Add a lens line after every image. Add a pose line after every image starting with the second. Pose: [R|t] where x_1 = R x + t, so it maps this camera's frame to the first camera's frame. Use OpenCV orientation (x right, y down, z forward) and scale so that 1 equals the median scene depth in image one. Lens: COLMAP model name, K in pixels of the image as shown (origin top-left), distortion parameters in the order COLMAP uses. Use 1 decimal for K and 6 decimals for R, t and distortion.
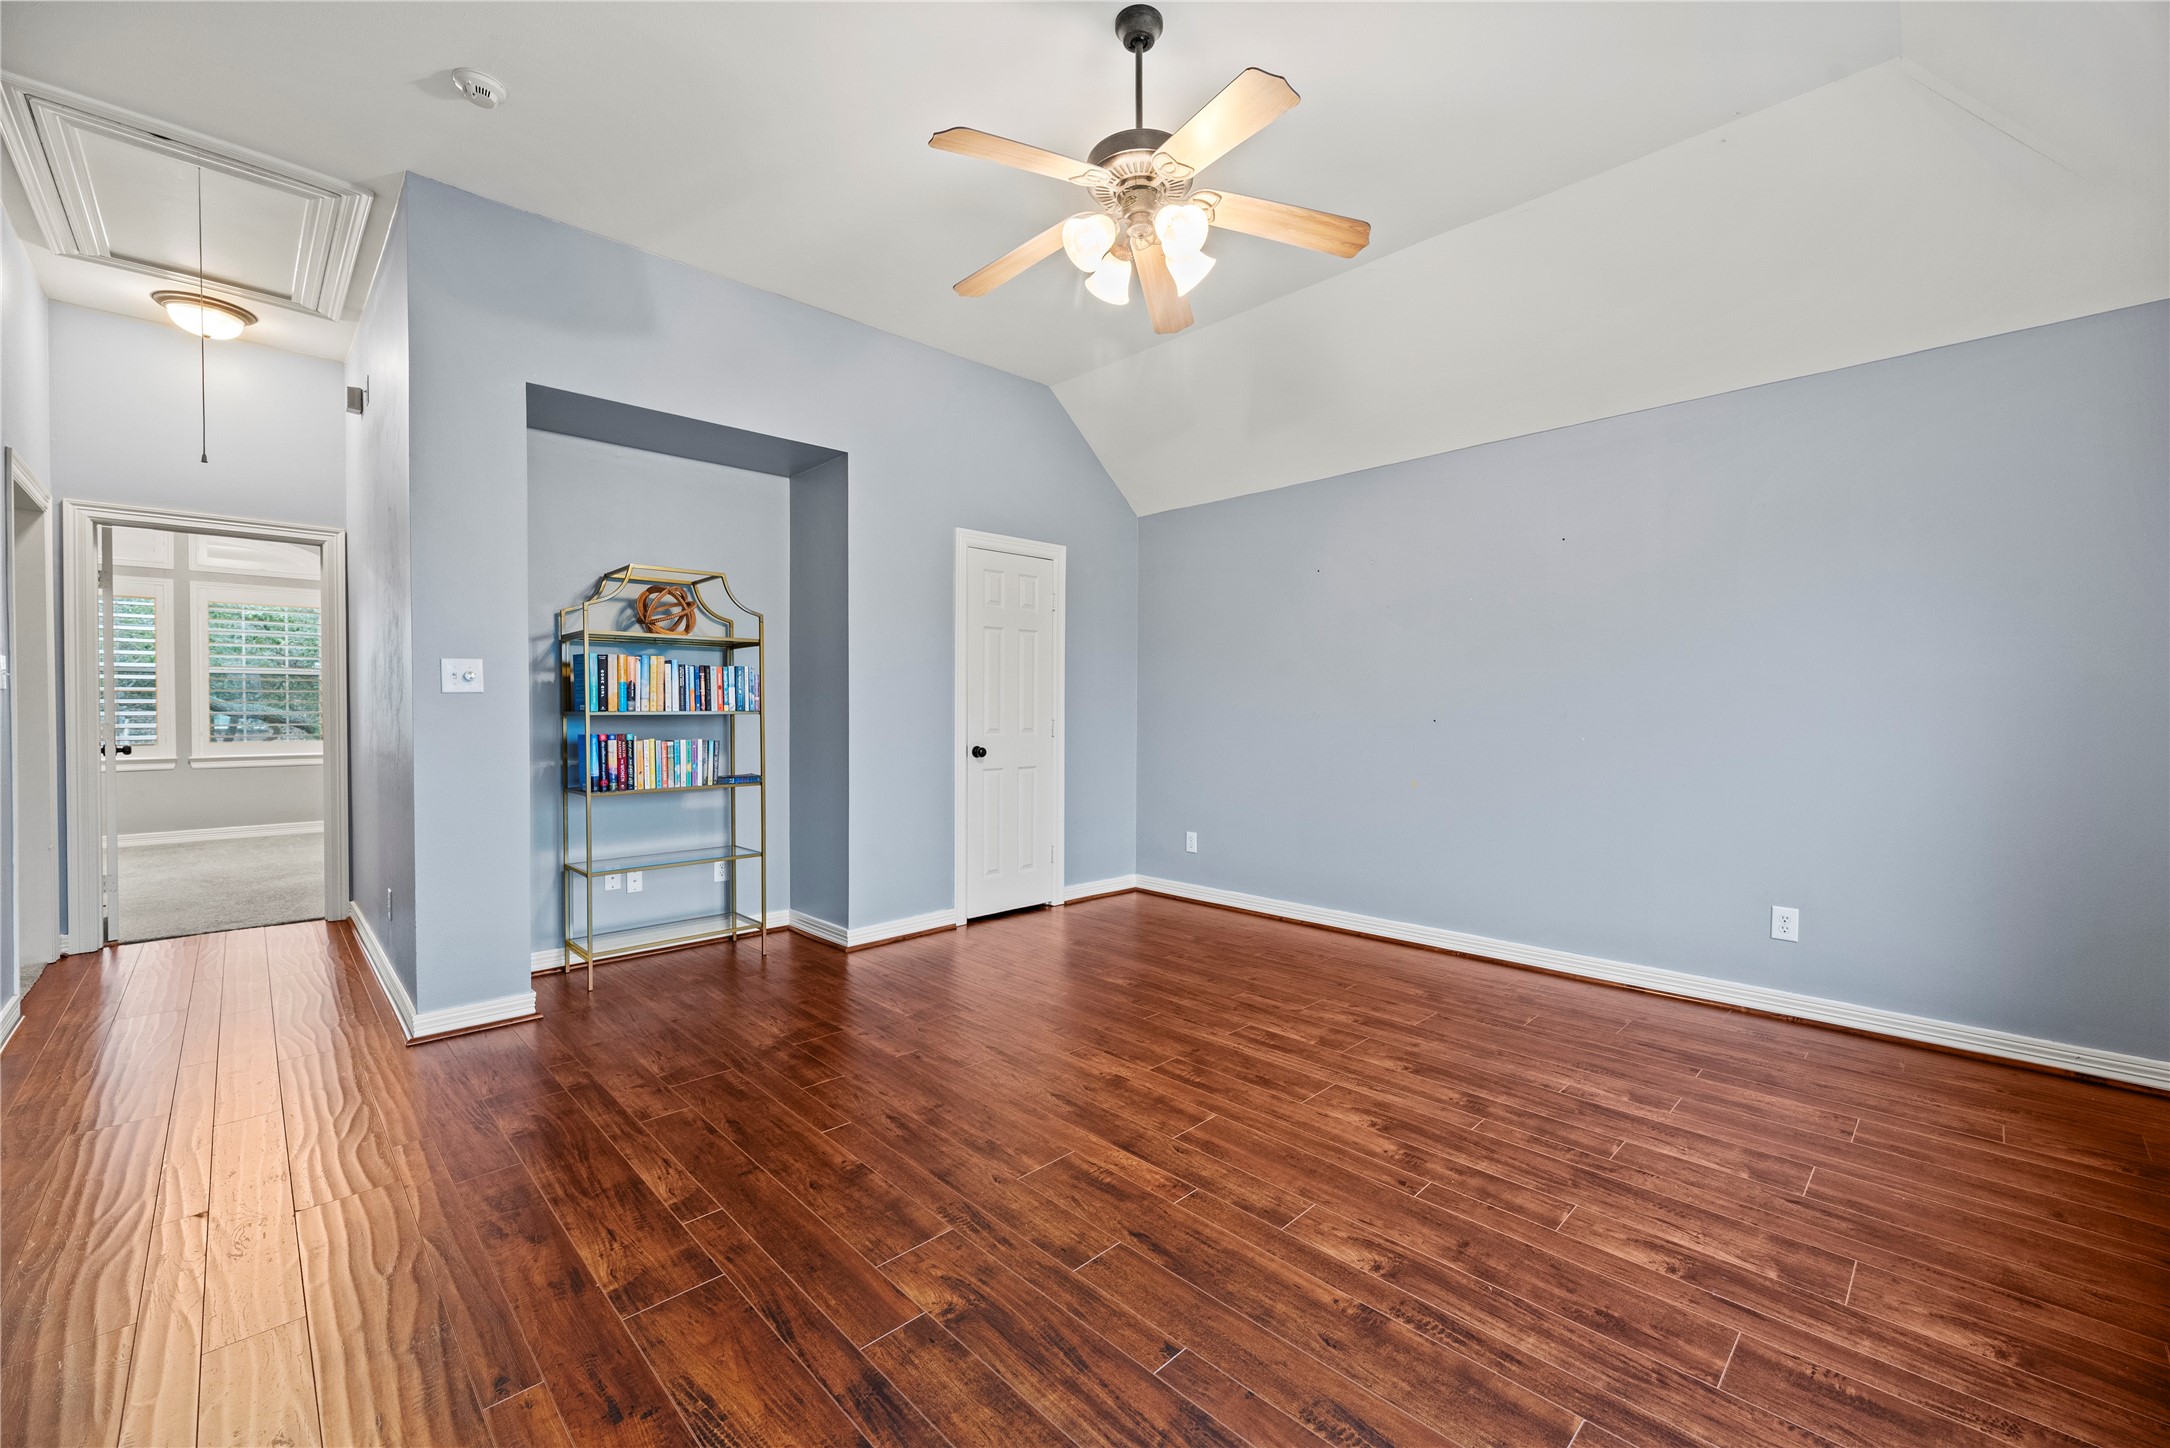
lens RADIAL K [[877.8, 0, 1076.6], [0, 877.8, 720.5], [0, 0, 1]] dist [0.002136, -0.000423]
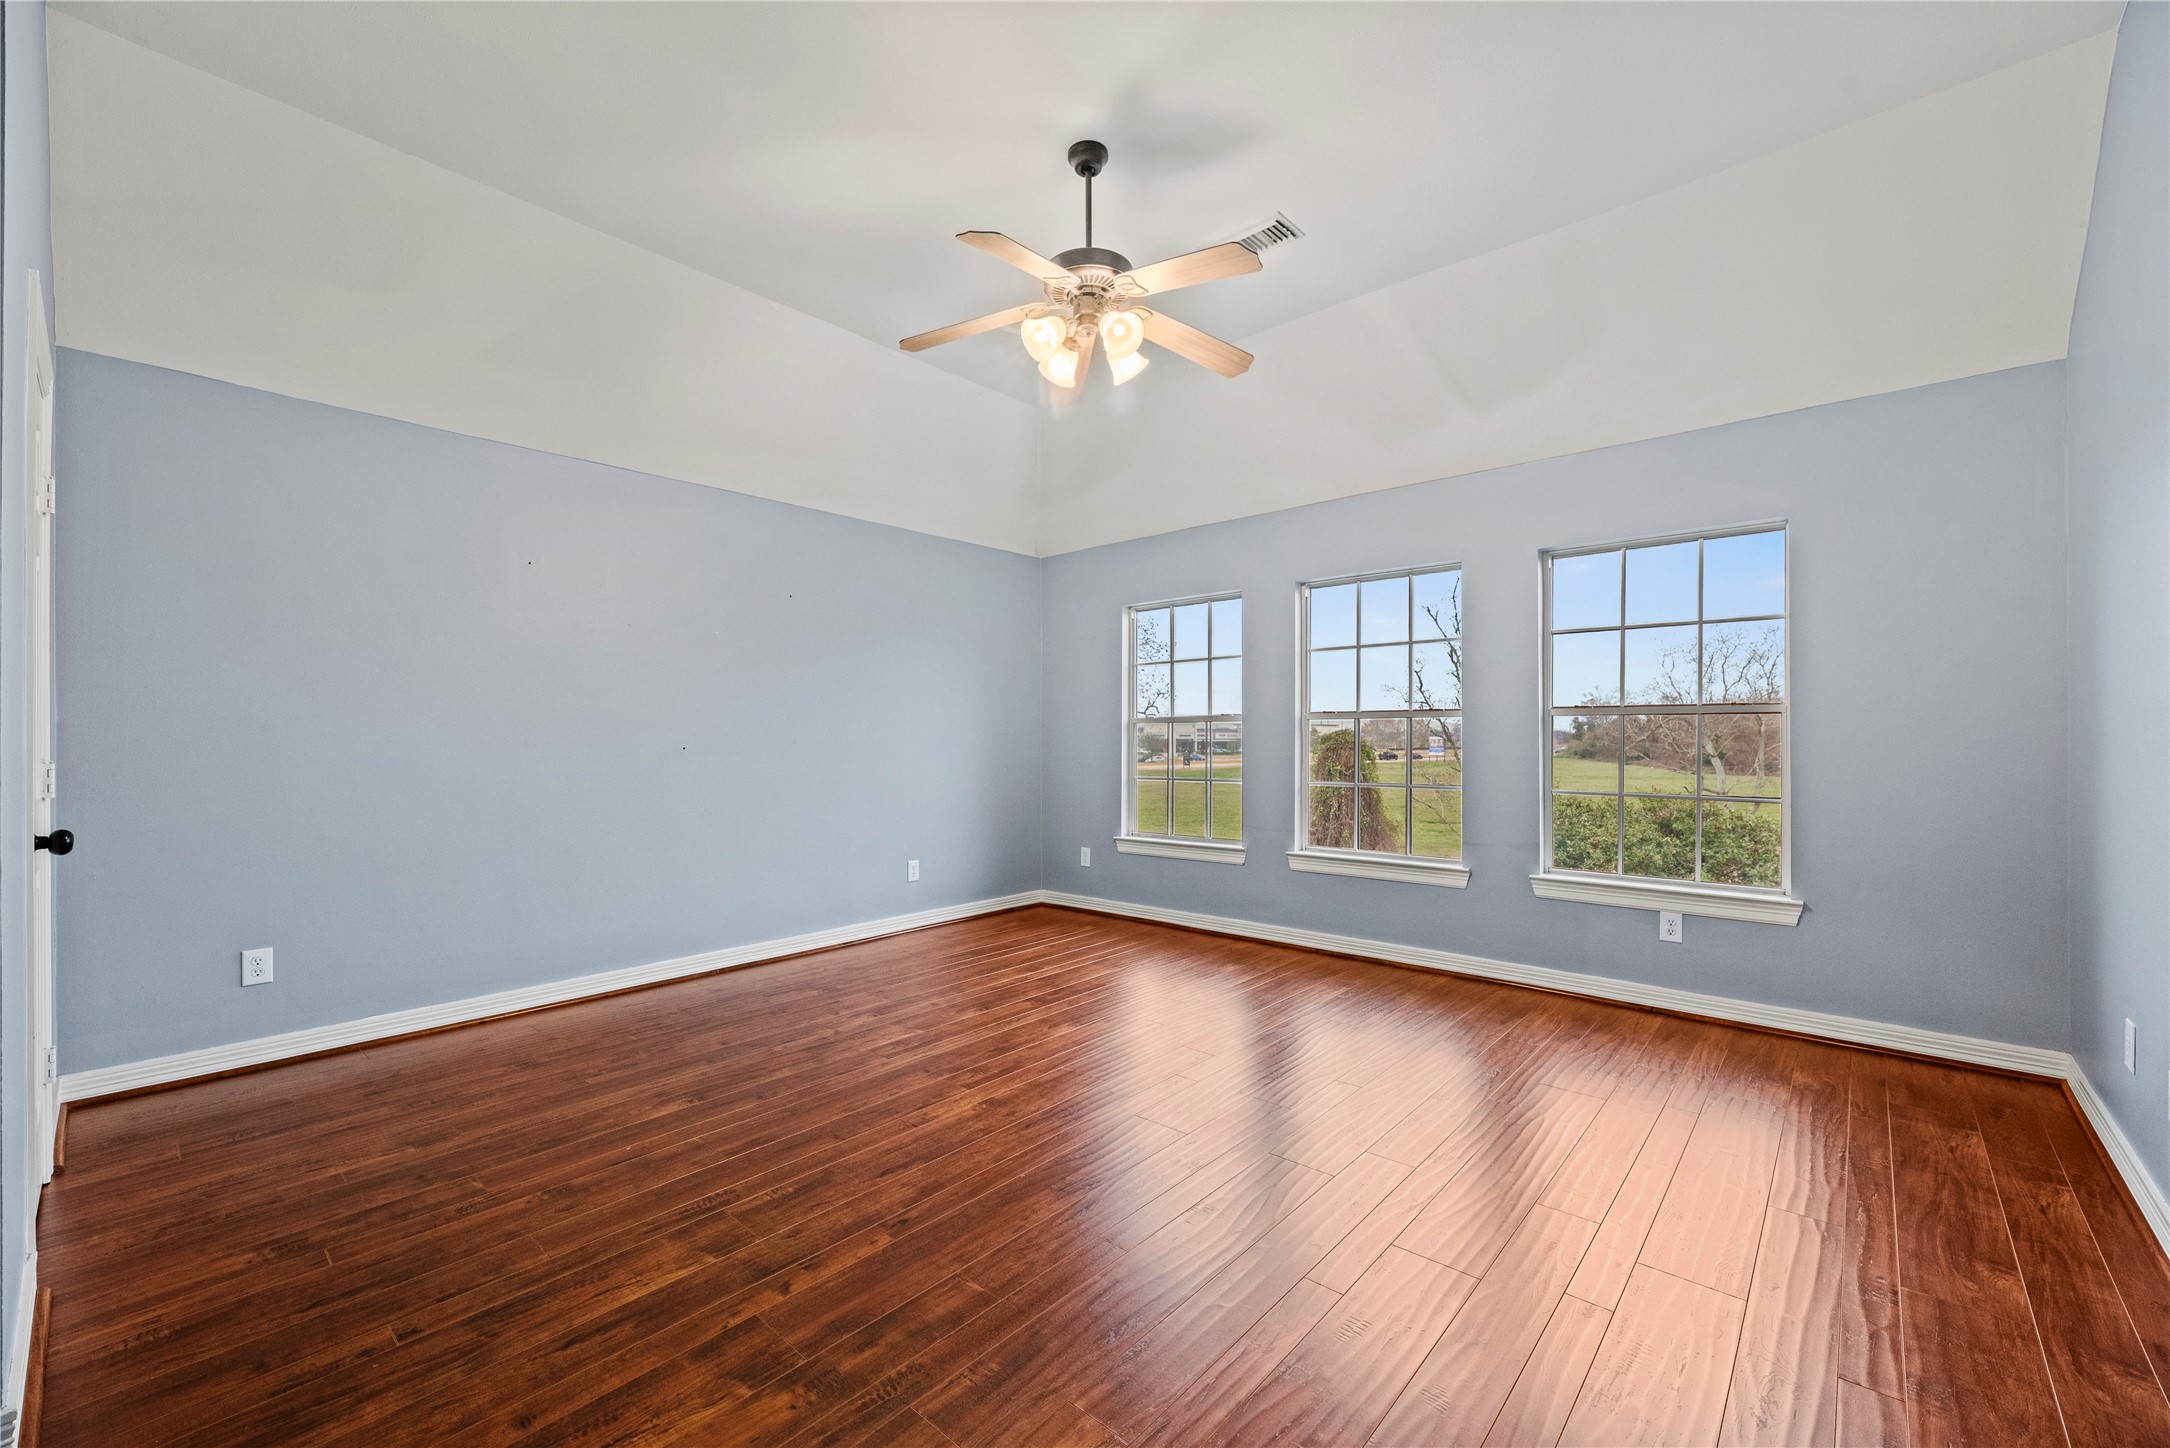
lens RADIAL K [[877.8, 0, 1086.1], [0, 877.8, 735.7], [0, 0, 1]] dist [0.002136, -0.000423]
pose [[-0.086595, 0.000066, 0.996244, -0.882327], [0.013092, 0.999914, 0.001072, -0.016851], [-0.996158, 0.013136, -0.086588, 0.871399]]
